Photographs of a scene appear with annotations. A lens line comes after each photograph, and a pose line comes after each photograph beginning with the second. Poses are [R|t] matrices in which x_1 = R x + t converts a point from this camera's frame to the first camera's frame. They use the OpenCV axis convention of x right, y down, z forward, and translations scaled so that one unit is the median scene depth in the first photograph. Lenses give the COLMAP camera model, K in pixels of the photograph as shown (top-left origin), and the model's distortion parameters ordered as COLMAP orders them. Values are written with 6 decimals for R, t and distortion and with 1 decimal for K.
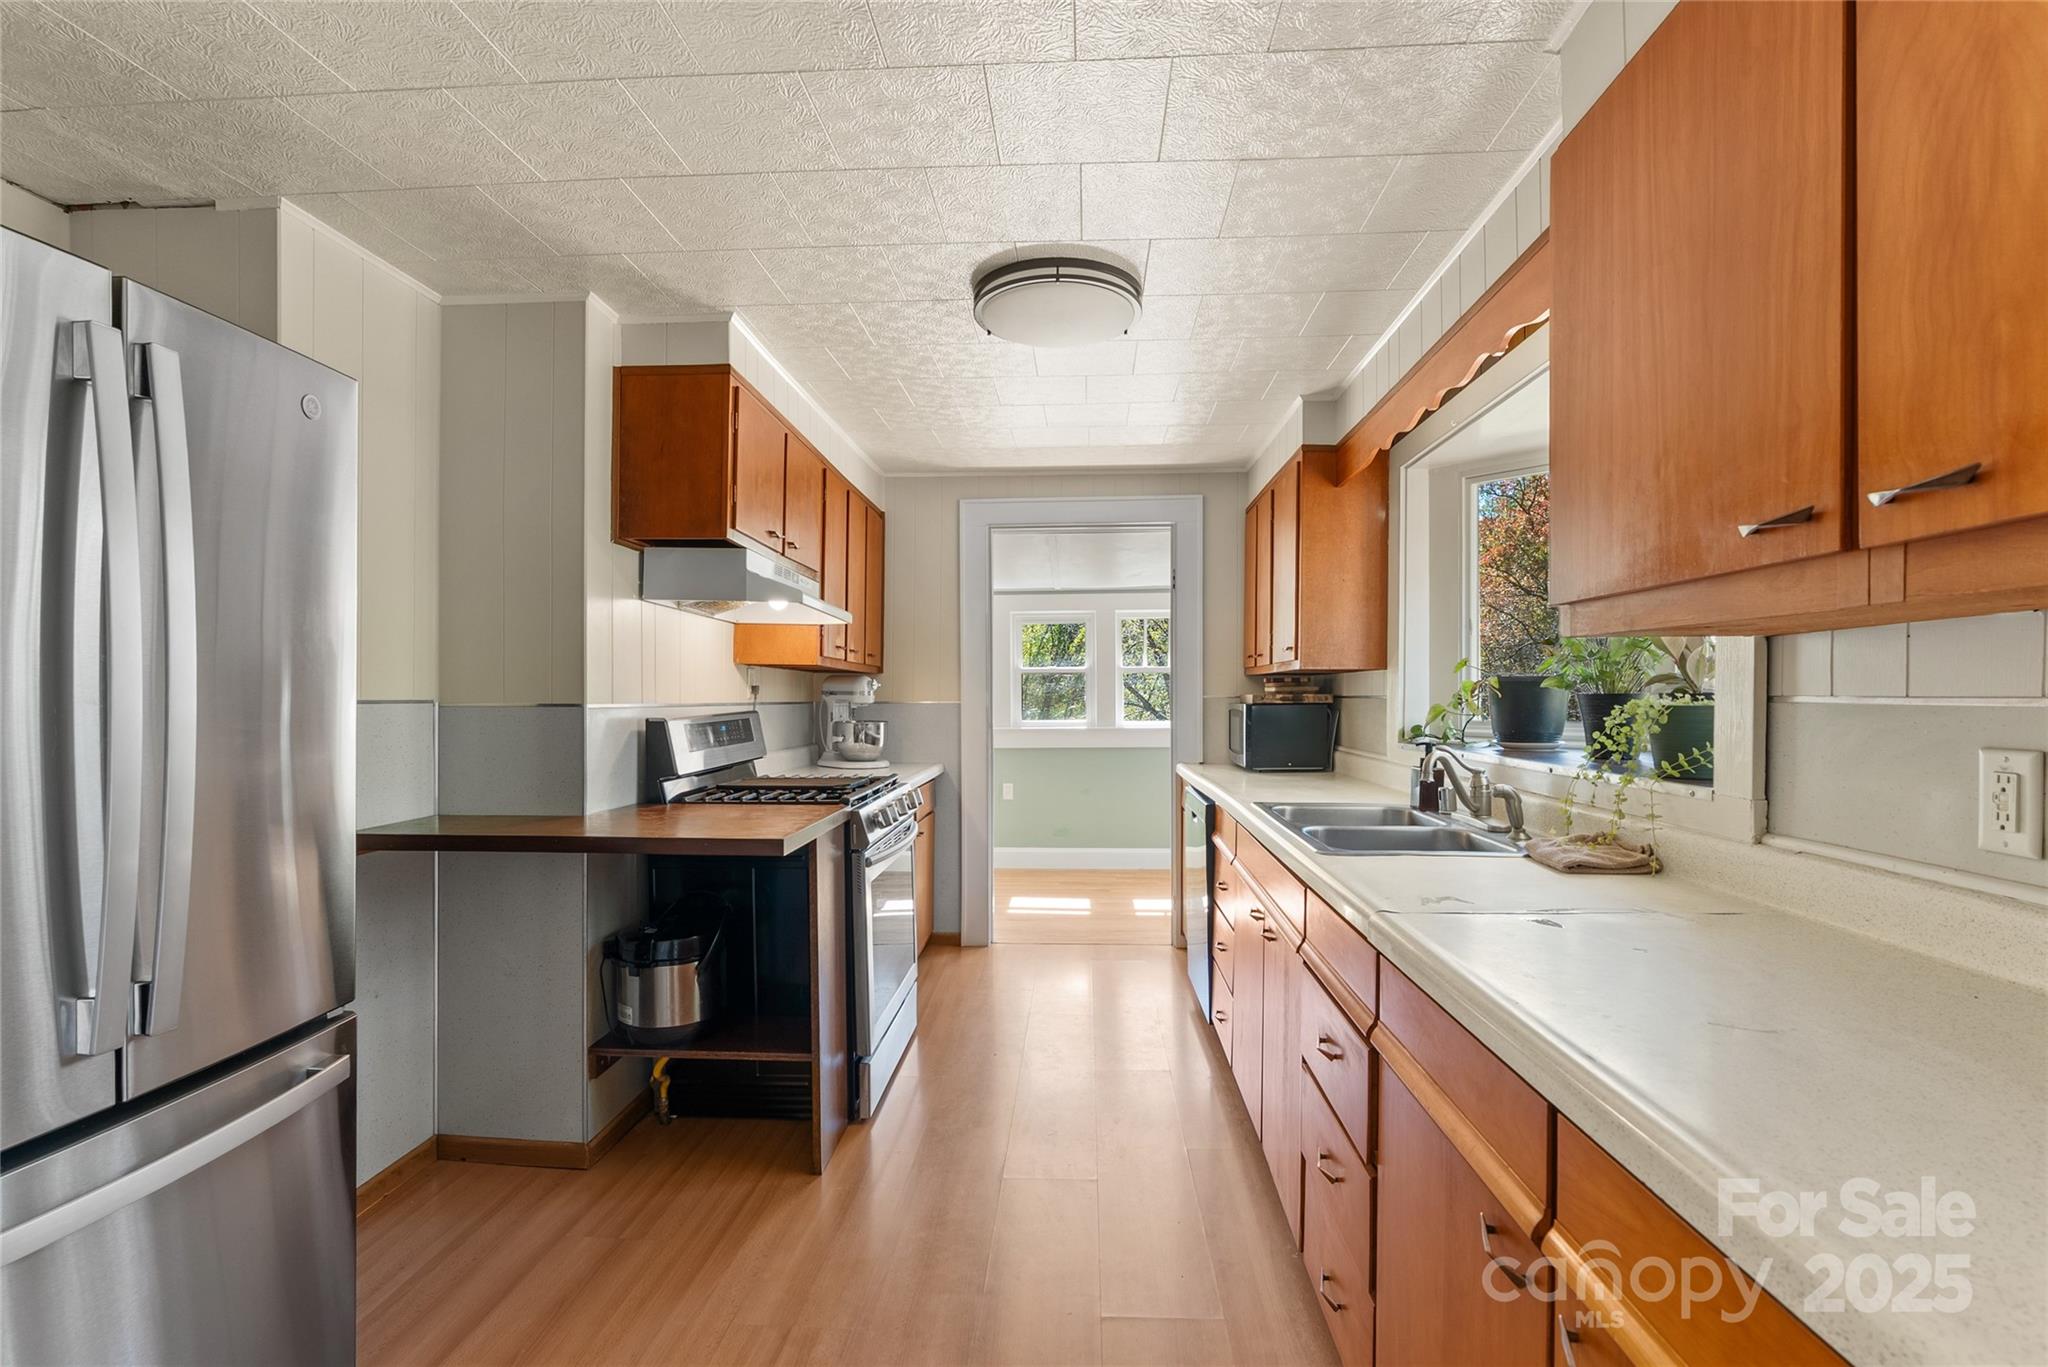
lens RADIAL K [[969.4, 0, 1071.8], [0, 969.4, 709.6], [0, 0, 1]] dist [-0.005497, 0.000958]
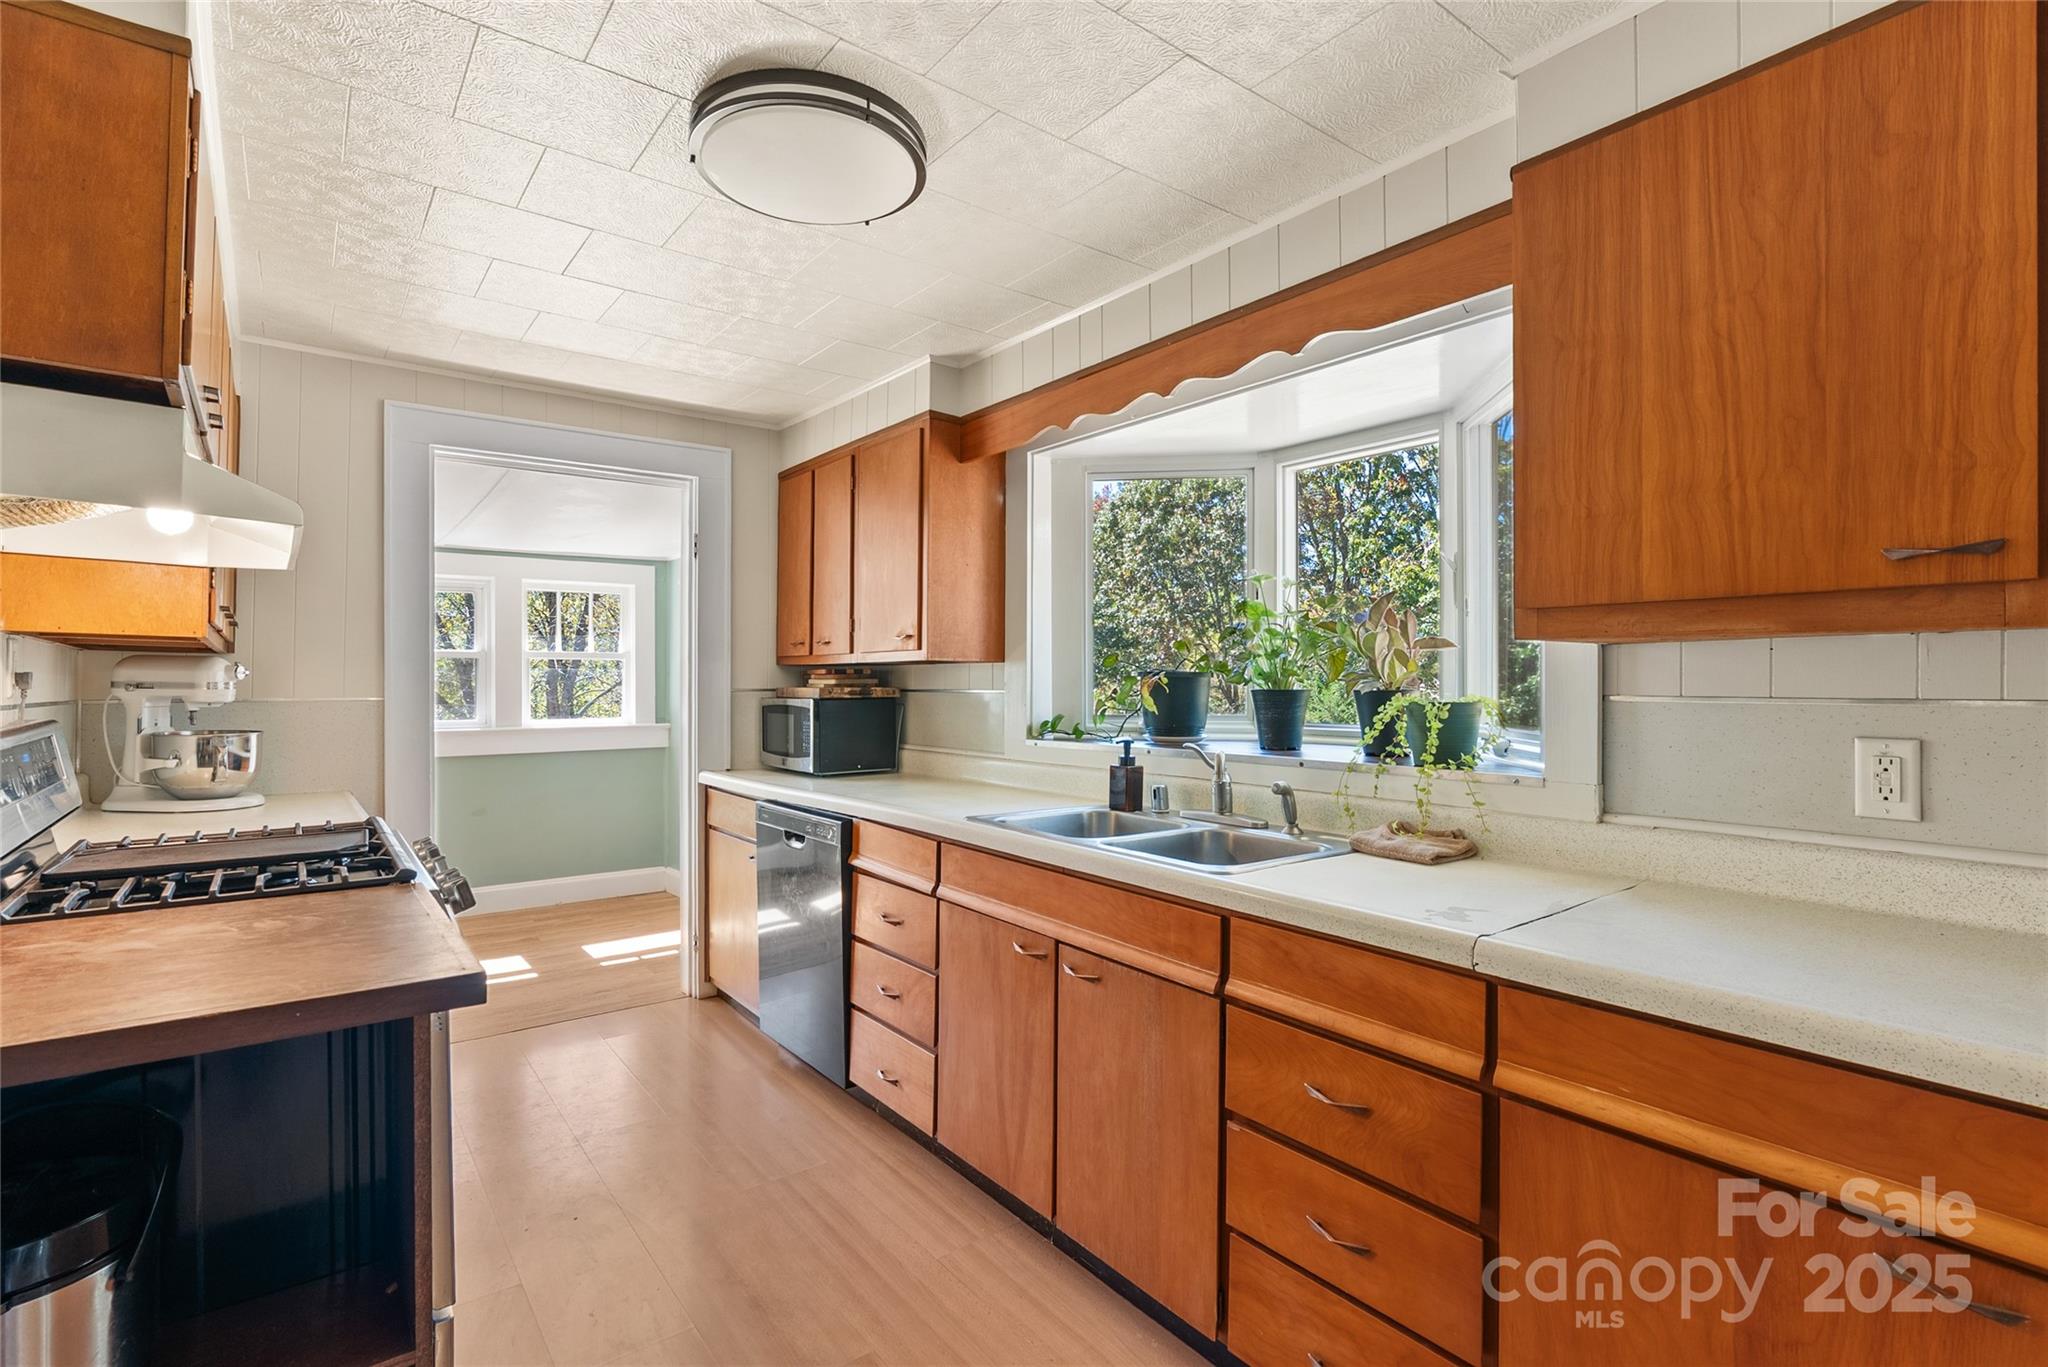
lens RADIAL K [[969.4, 0, 1026.7], [0, 969.4, 679.9], [0, 0, 1]] dist [-0.005497, 0.000958]
pose [[0.765258, 0.005434, 0.643701, -0.262353], [0.007008, 0.999835, -0.016771, -0.008343], [-0.643685, 0.017345, 0.765094, 0.257295]]
